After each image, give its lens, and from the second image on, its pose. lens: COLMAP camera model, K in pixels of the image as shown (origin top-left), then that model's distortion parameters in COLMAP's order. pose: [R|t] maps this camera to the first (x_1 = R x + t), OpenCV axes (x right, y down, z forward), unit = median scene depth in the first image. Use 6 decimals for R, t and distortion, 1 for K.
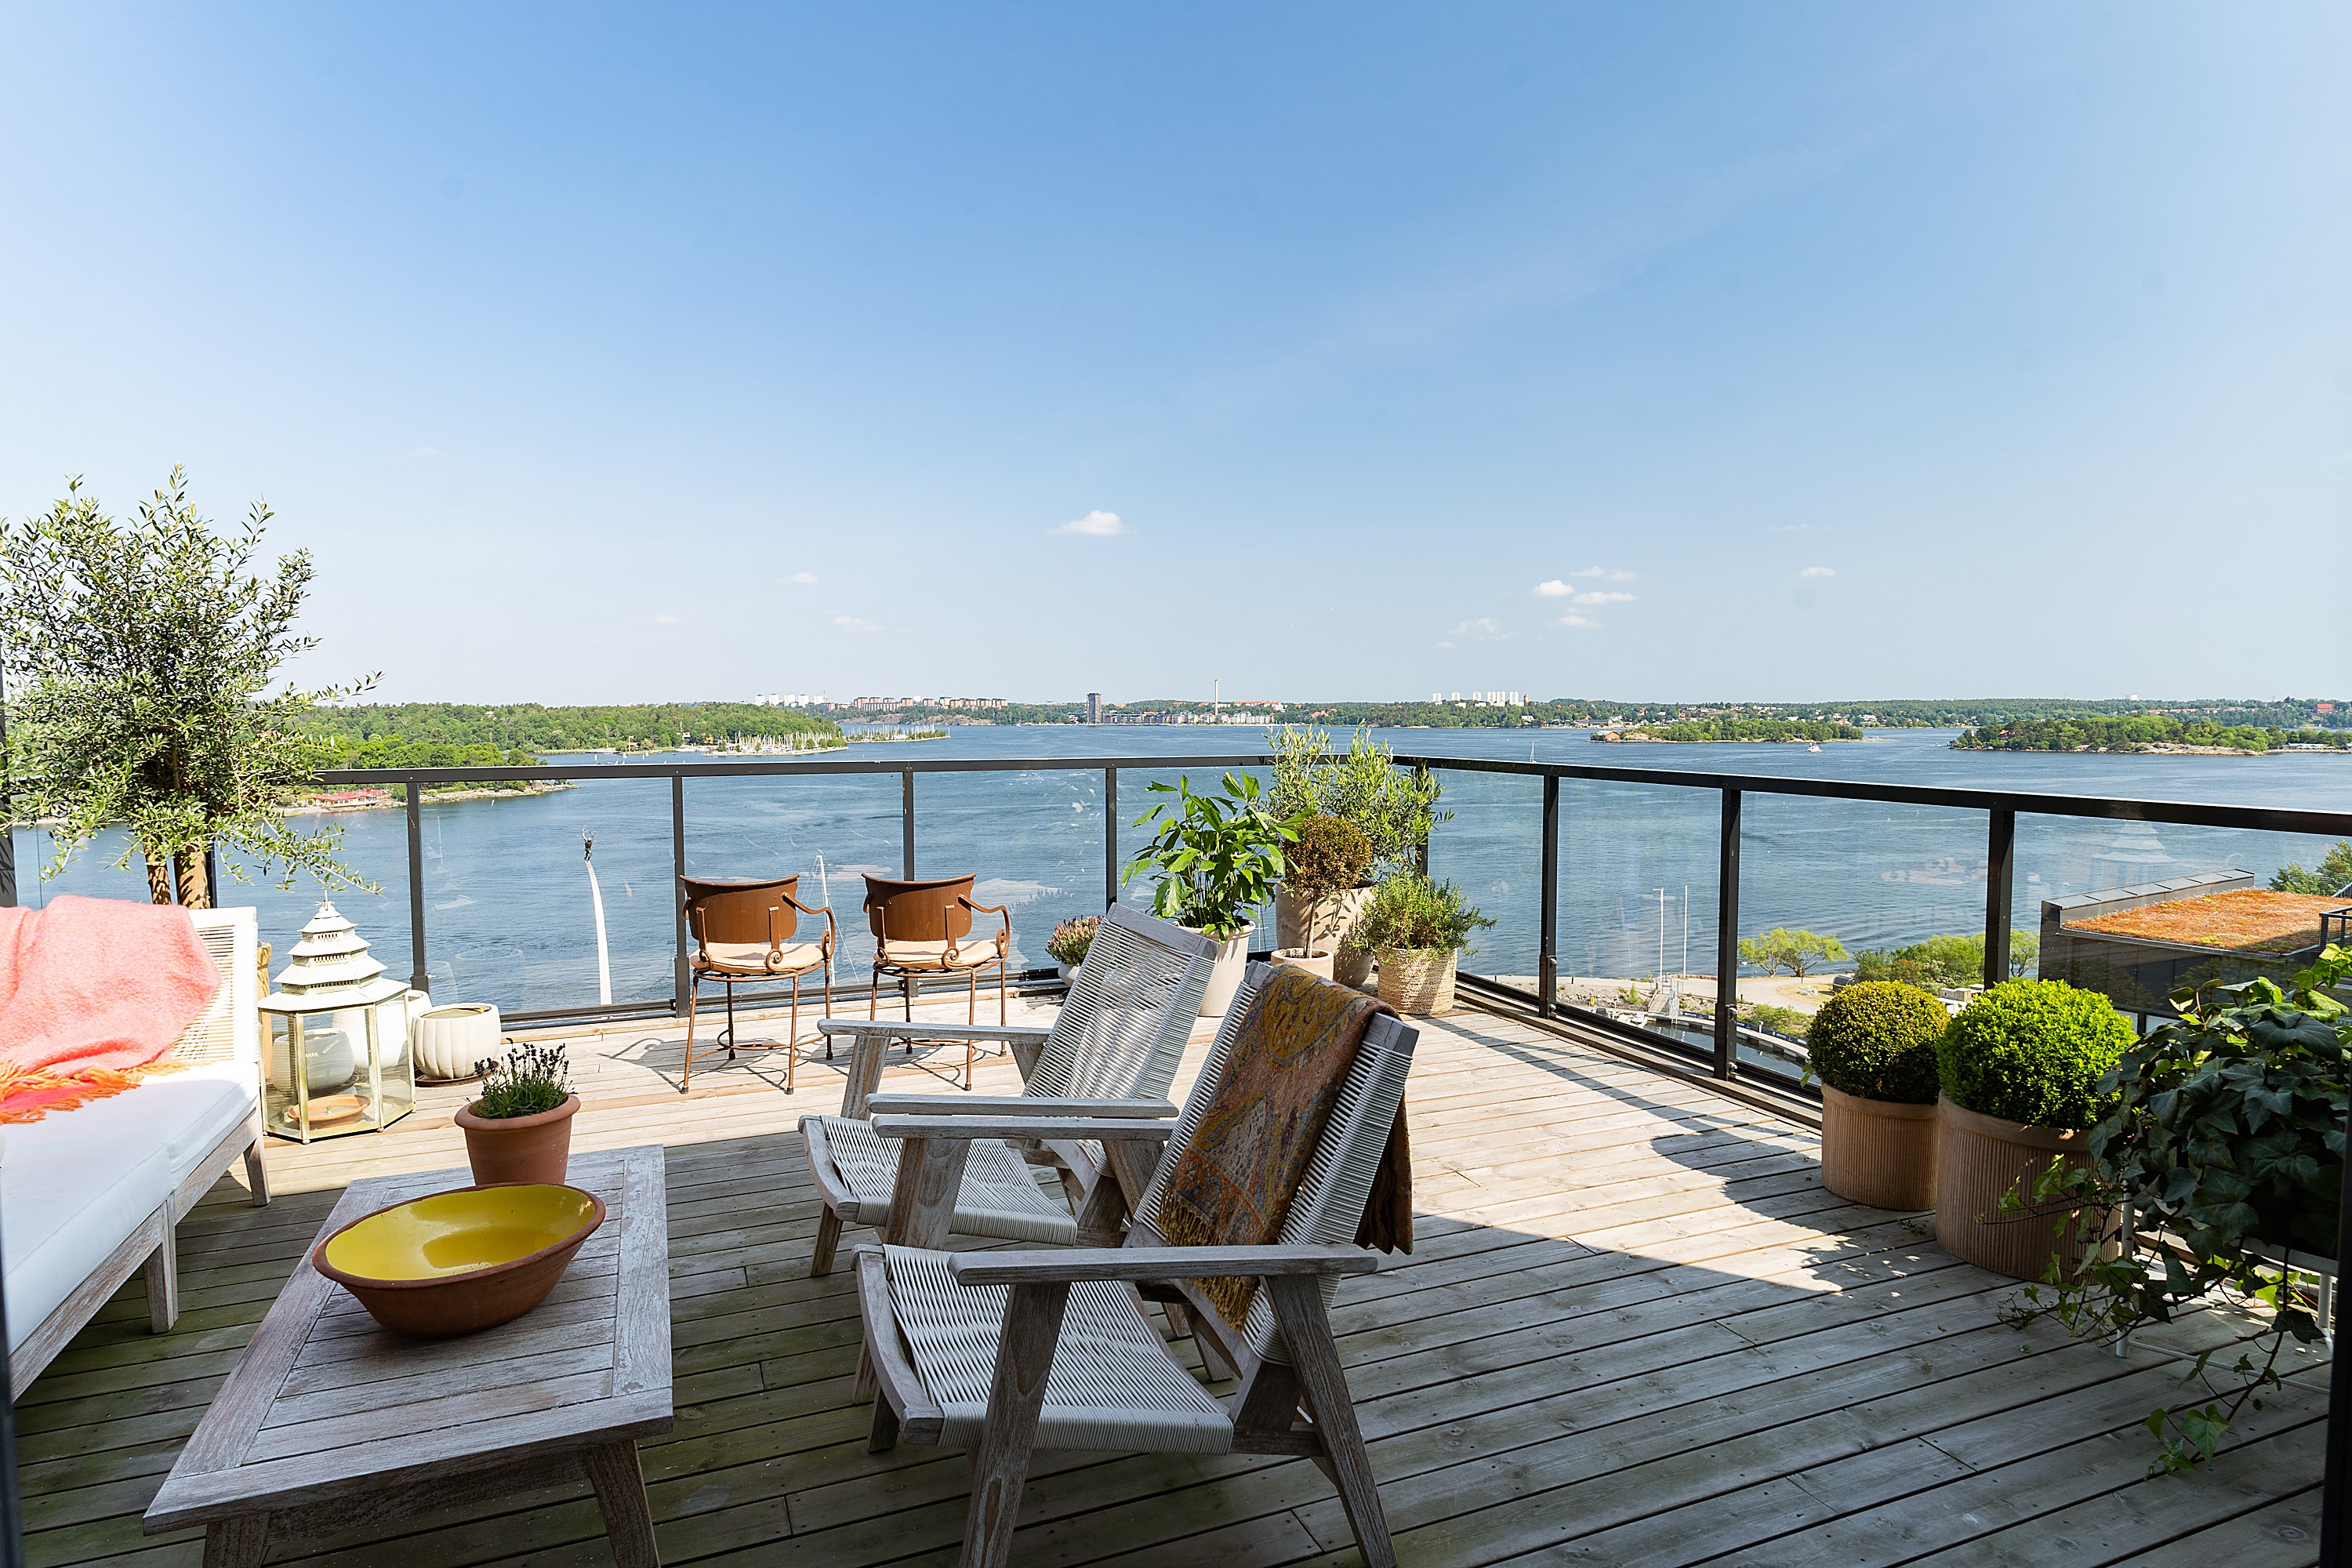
lens RADIAL K [[1299.1, 0, 1175.4], [0, 1299.1, 792.8], [0, 0, 1]] dist [0.005841, -0.003339]
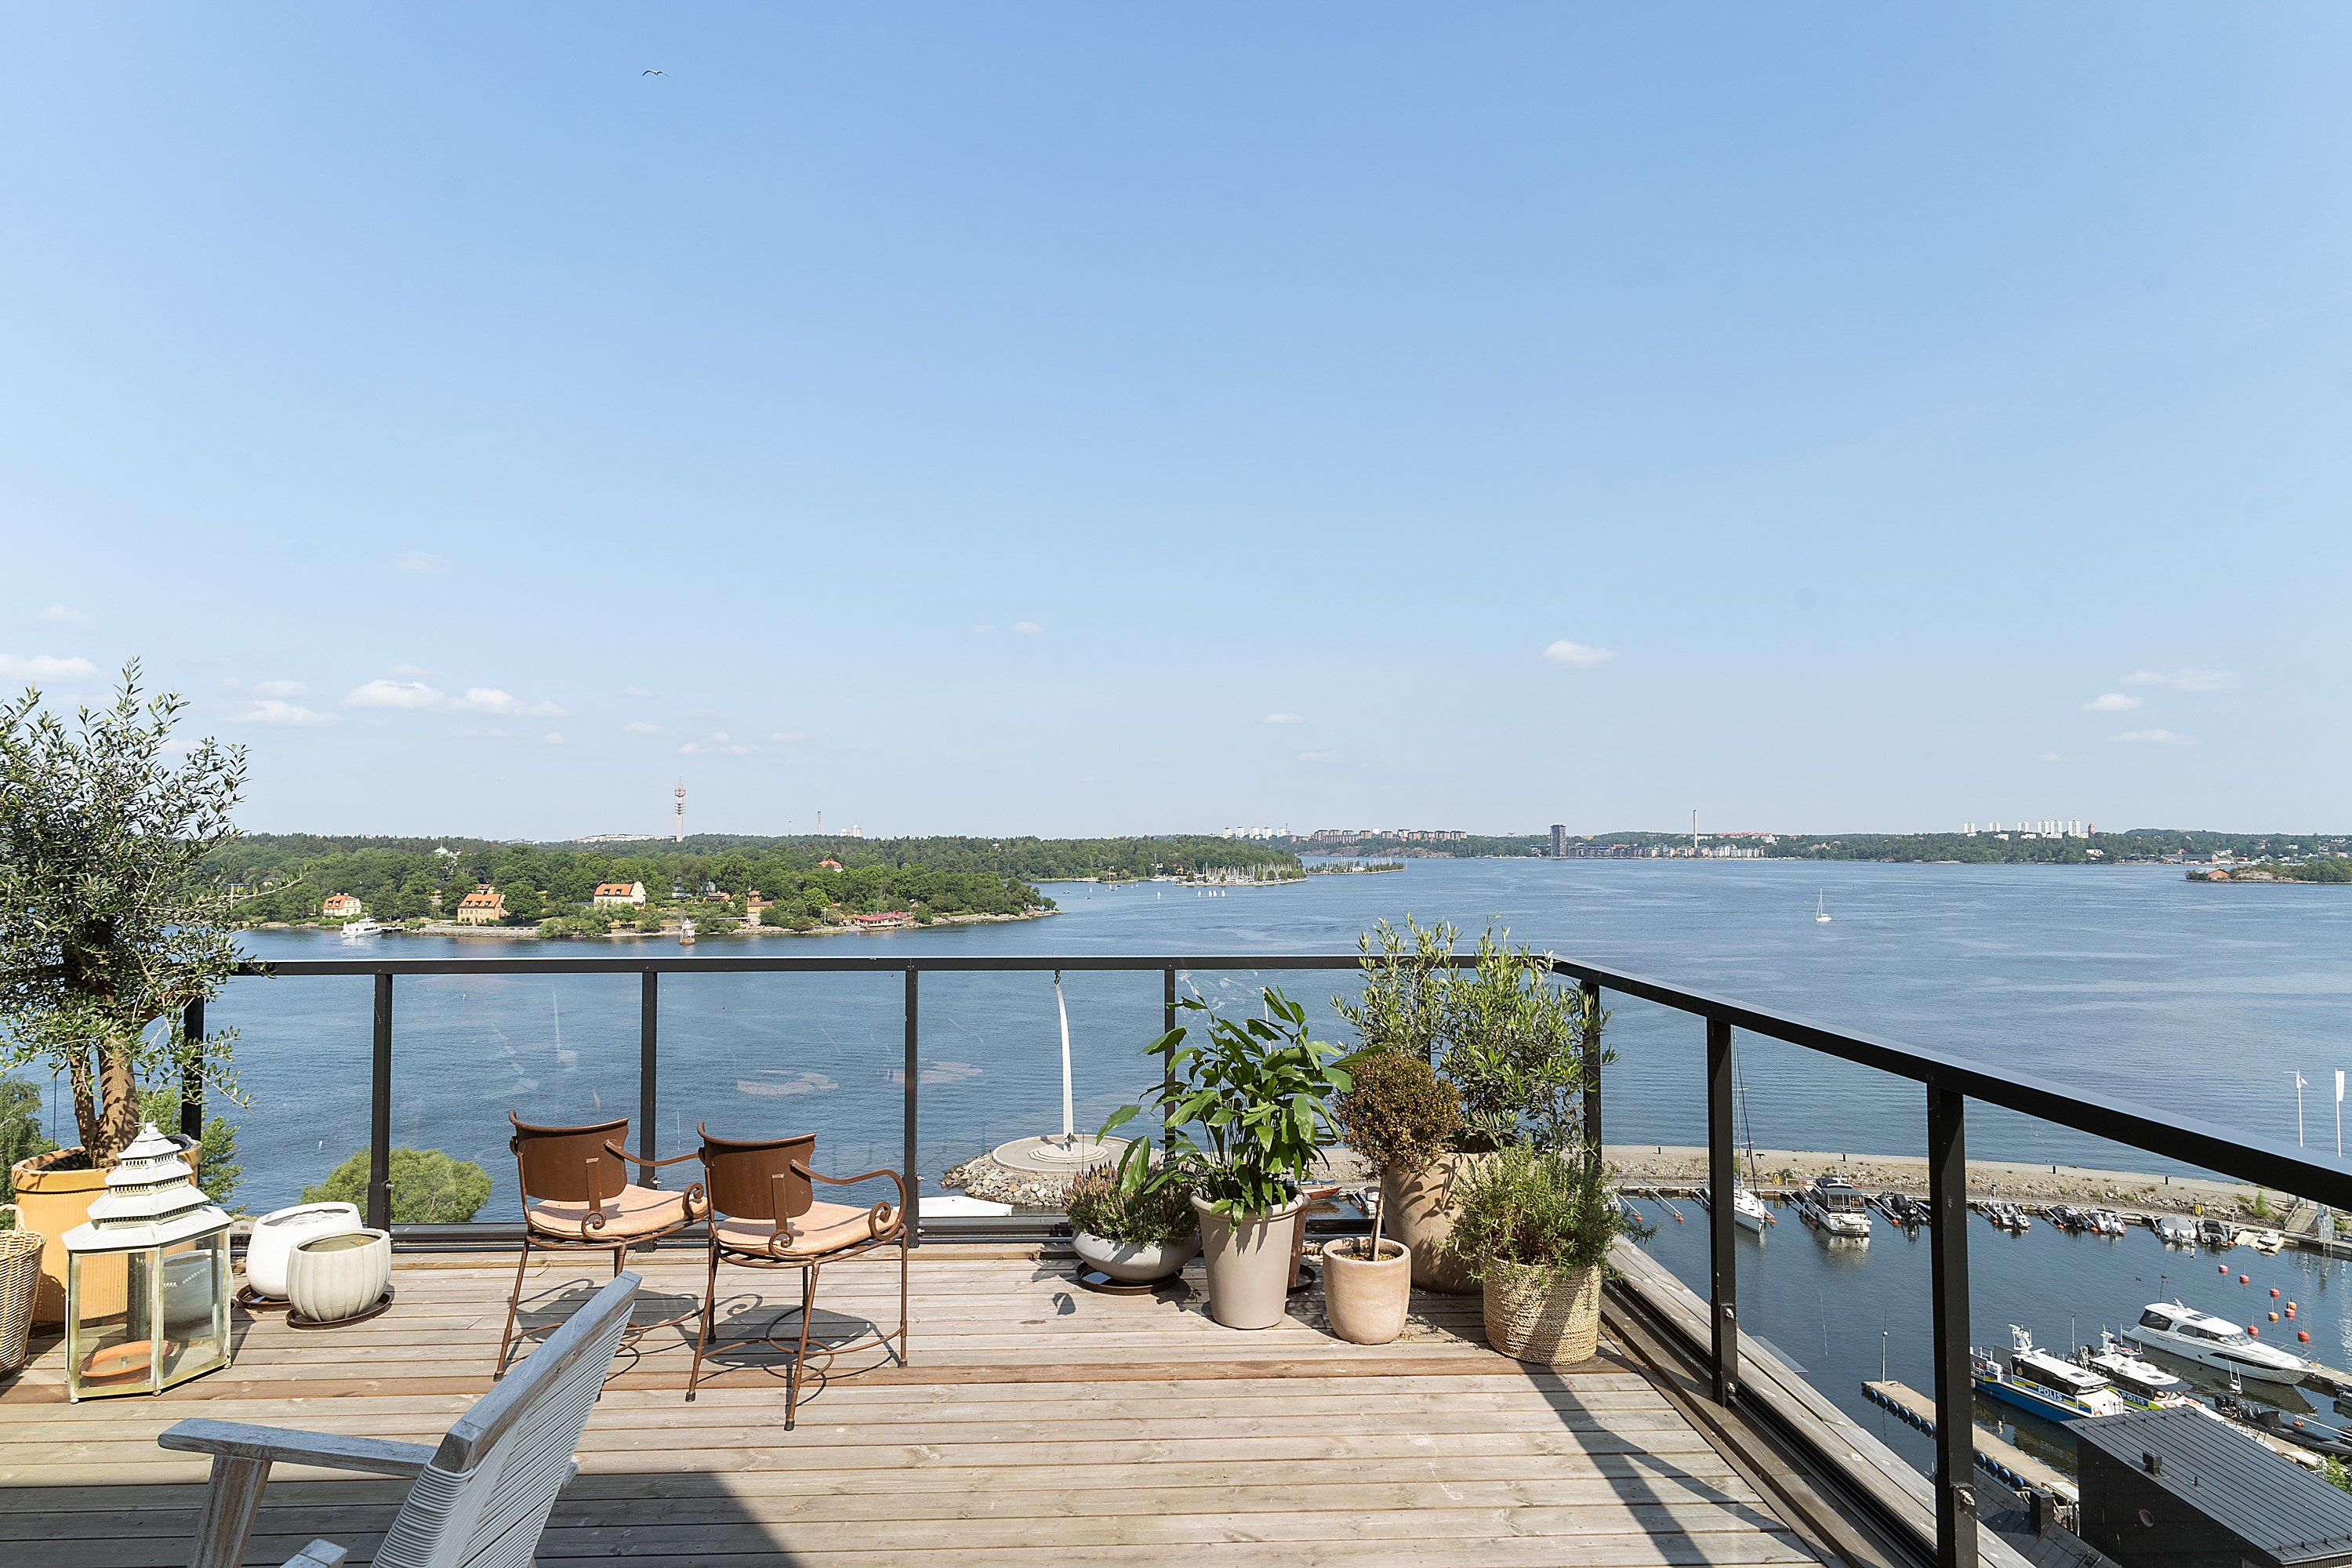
lens RADIAL K [[1299.1, 0, 1172.3], [0, 1299.1, 781.3], [0, 0, 1]] dist [0.005841, -0.003339]
pose [[0.938608, -0.016177, -0.344606, 0.231316], [-0.021887, 0.994095, -0.106280, -0.049510], [0.344291, 0.107298, 0.932712, 0.254957]]
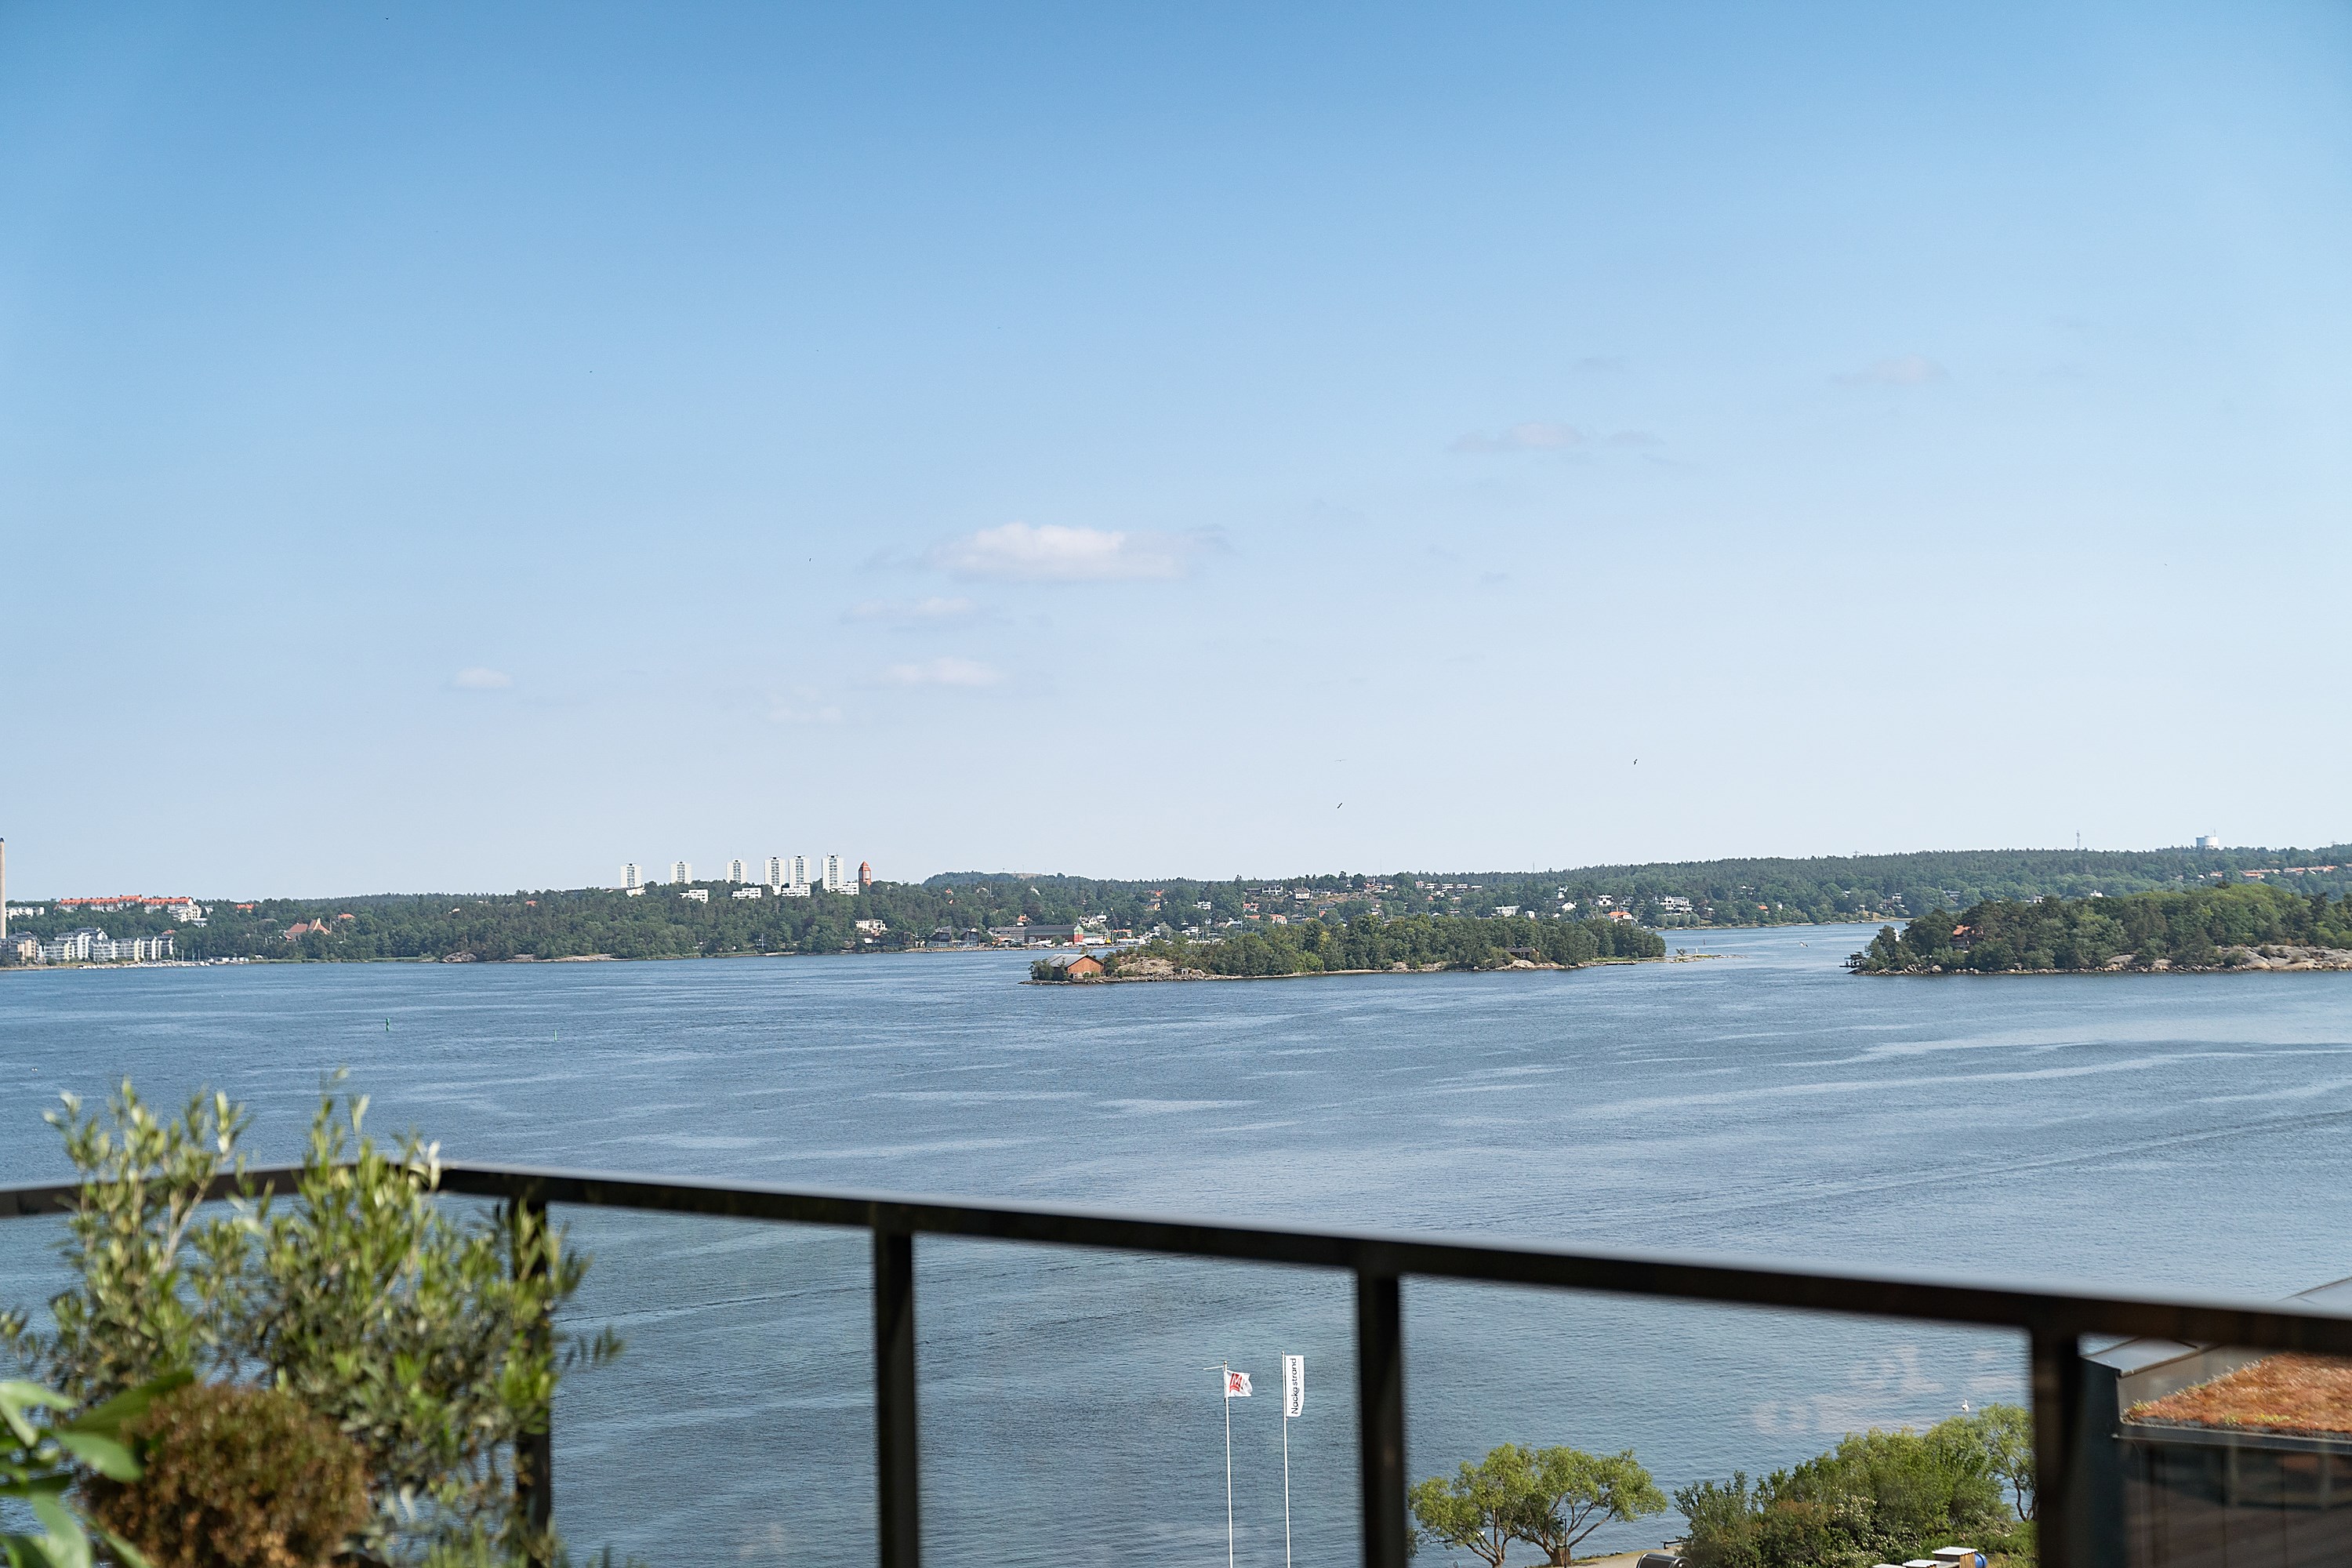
lens RADIAL K [[3560.0, 0, 1158.4], [0, 3560.0, 791.1], [0, 0, 1]] dist [-0.000473, 0.000000]
pose [[0.940791, -0.012684, 0.338749, 0.034512], [0.045604, 0.994951, -0.089398, -0.036654], [-0.335904, 0.099553, 0.936620, 0.076482]]
